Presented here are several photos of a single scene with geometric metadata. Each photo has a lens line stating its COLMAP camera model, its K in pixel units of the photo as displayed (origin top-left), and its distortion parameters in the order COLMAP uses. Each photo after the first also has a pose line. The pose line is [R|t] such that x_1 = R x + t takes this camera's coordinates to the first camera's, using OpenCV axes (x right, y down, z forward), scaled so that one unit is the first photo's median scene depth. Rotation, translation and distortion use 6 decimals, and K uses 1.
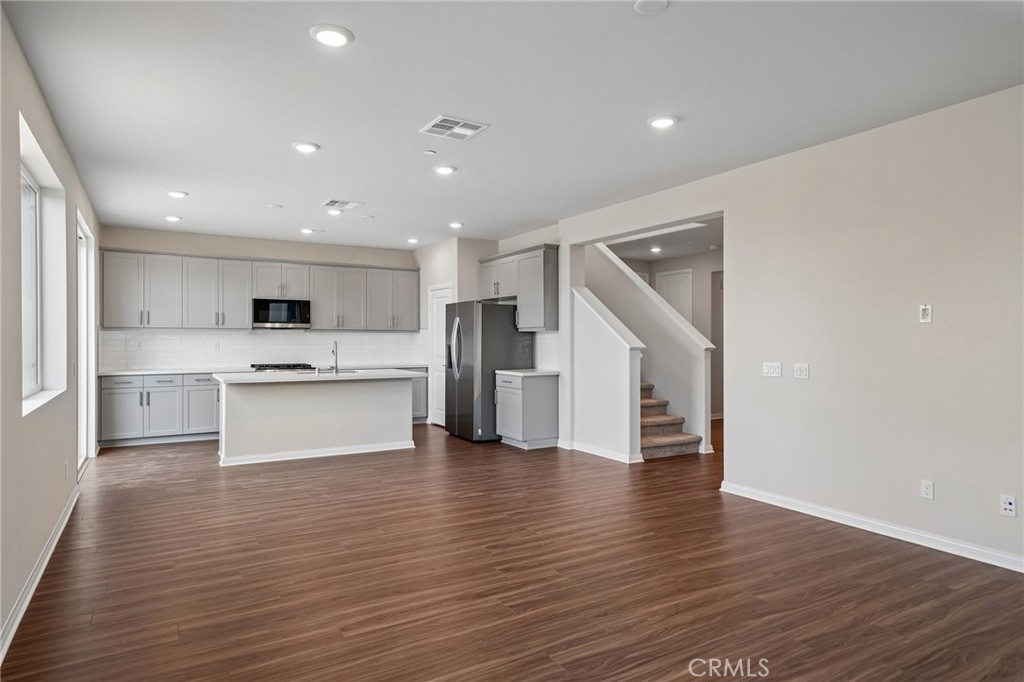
lens RADIAL K [[592.4, 0, 512.0], [0, 592.4, 341.0], [0, 0, 1]] dist [0.004917, 0.001379]
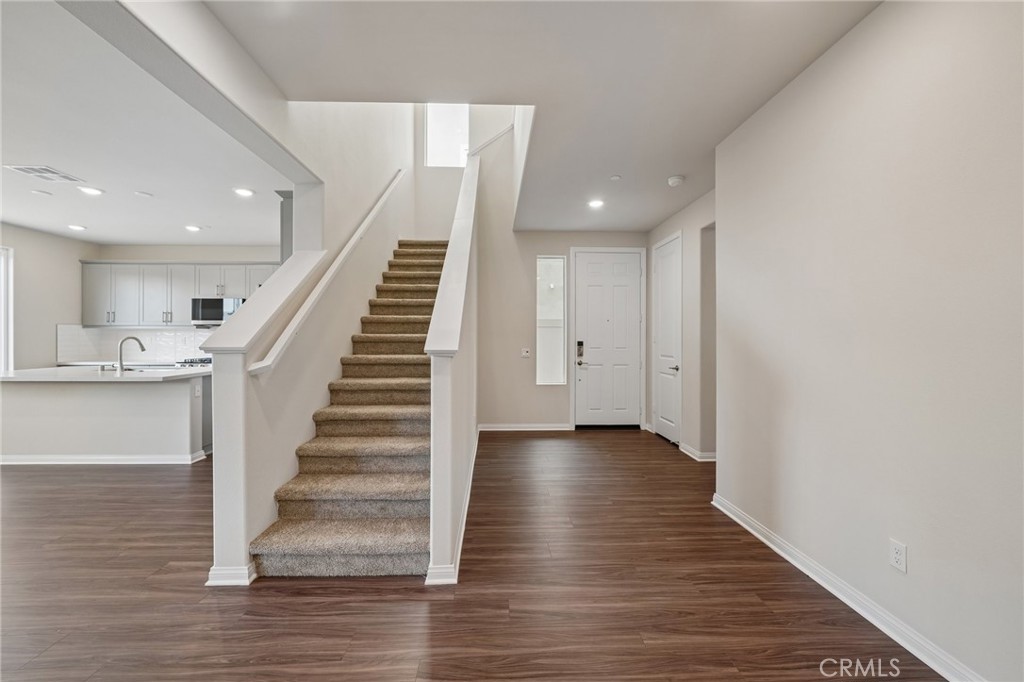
lens RADIAL K [[395.3, 0, 512.0], [0, 395.3, 341.0], [0, 0, 1]] dist [-0.000753, -0.000013]
pose [[0.874142, 0.007291, -0.485616, 0.453302], [-0.001132, 0.999915, 0.012974, -0.002459], [0.485669, -0.010792, 0.874076, 0.658366]]
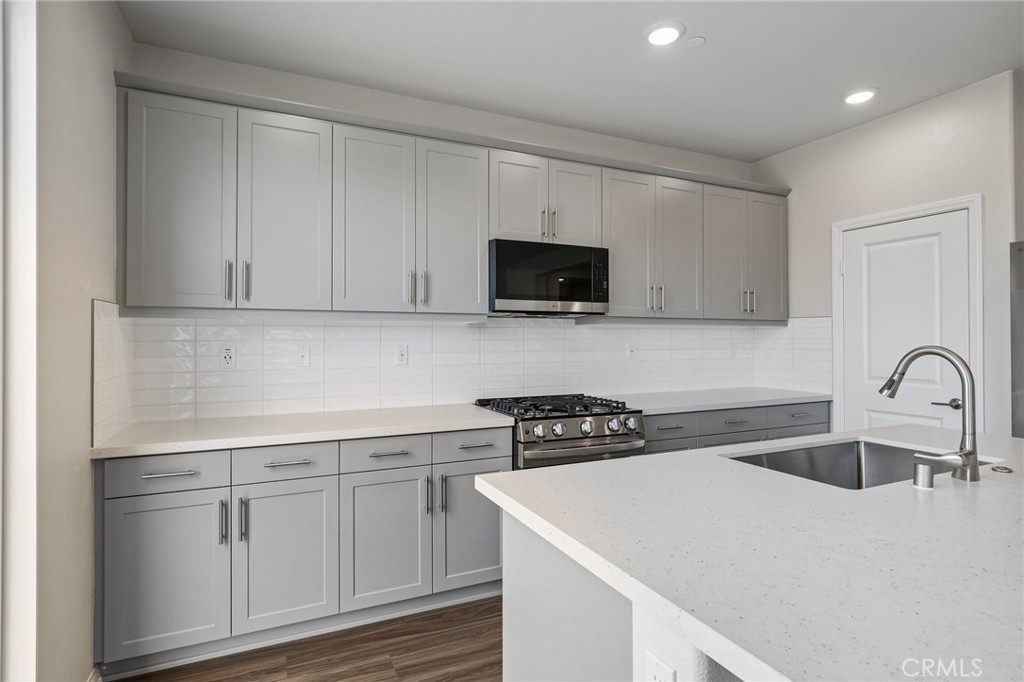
lens RADIAL K [[534.4, 0, 511.9], [0, 534.4, 337.2], [0, 0, 1]] dist [-0.004013, -0.000368]
pose [[0.993917, -0.001560, -0.110125, -0.393206], [0.001010, 0.999987, -0.005046, -0.003071], [0.110131, 0.004904, 0.993905, 0.655844]]
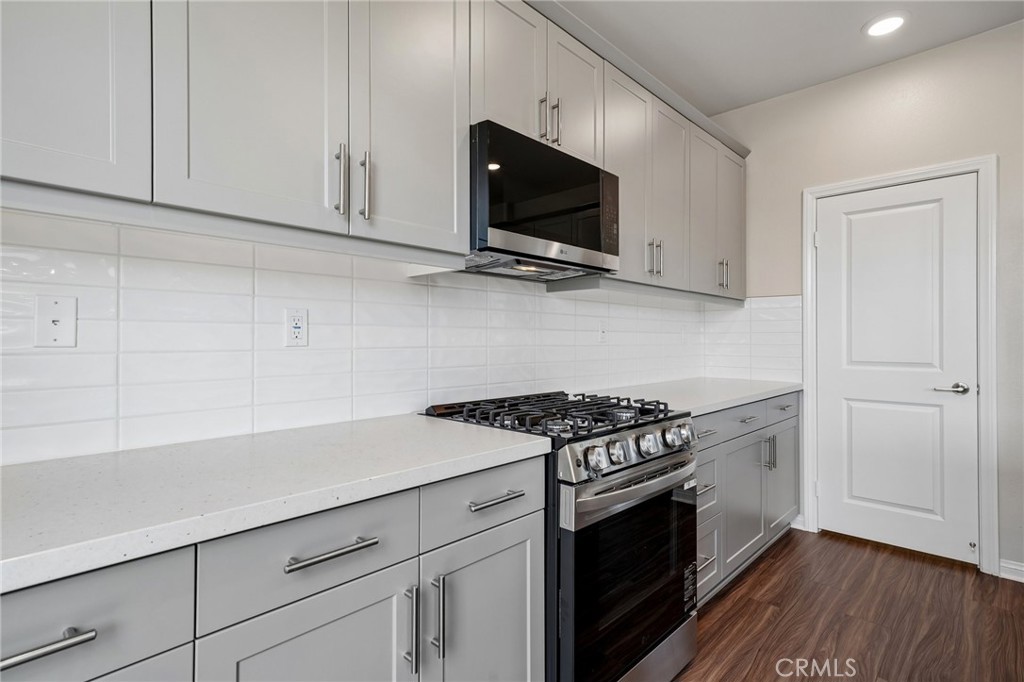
lens RADIAL K [[511.5, 0, 512.0], [0, 511.5, 341.0], [0, 0, 1]] dist [0.011397, -0.000167]
pose [[0.966648, 0.001945, 0.256103, -0.487132], [-0.002673, 0.999993, 0.002496, 0.012528], [-0.256097, -0.003098, 0.966646, 0.826833]]
